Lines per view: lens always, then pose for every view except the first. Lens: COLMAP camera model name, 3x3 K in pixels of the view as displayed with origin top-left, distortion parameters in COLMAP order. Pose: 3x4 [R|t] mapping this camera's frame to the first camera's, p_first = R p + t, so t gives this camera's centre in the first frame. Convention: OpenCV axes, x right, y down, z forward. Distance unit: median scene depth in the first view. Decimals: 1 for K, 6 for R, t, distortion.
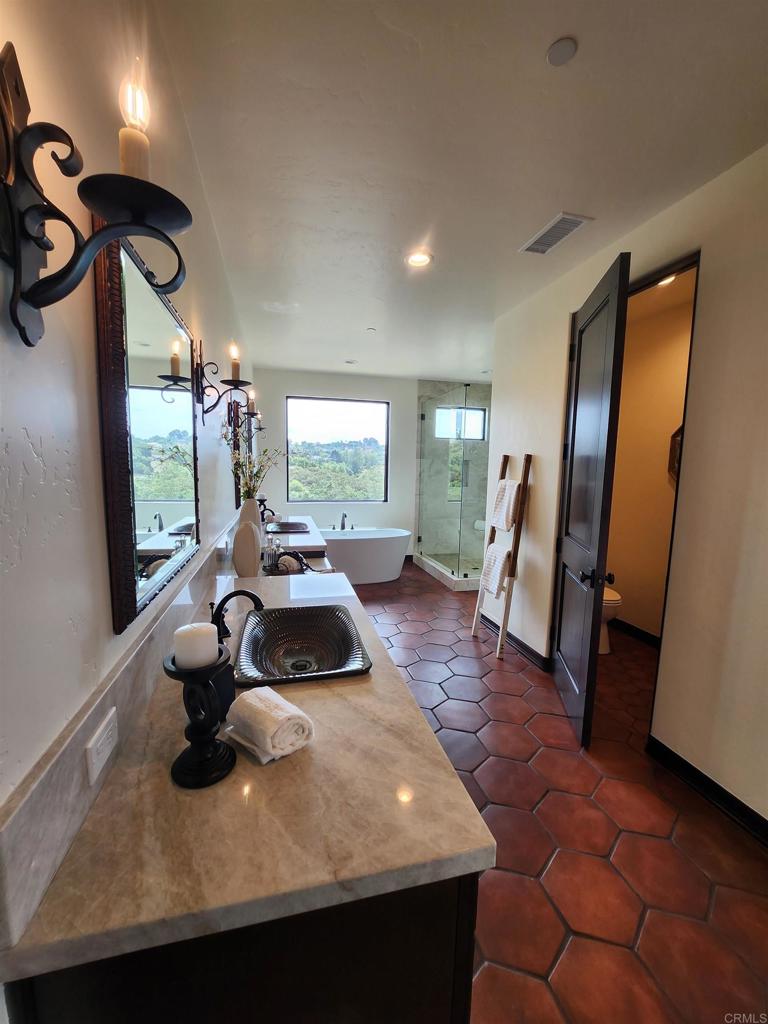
lens RADIAL K [[406.8, 0, 382.6], [0, 406.8, 511.9], [0, 0, 1]] dist [-0.015472, -0.001297]
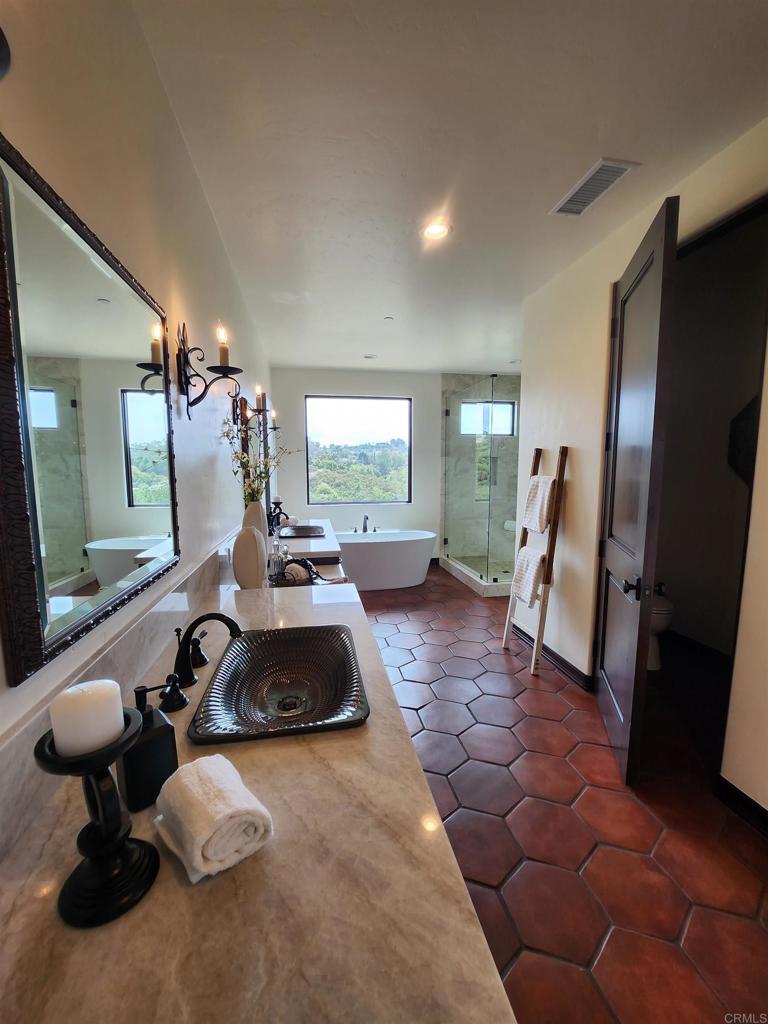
lens RADIAL K [[406.8, 0, 385.4], [0, 406.8, 513.2], [0, 0, 1]] dist [-0.015472, -0.001297]
pose [[0.997889, -0.015356, -0.063109, 0.026576], [0.015366, 0.999882, -0.000320, -0.001553], [0.063106, -0.000650, 0.998007, 0.103991]]
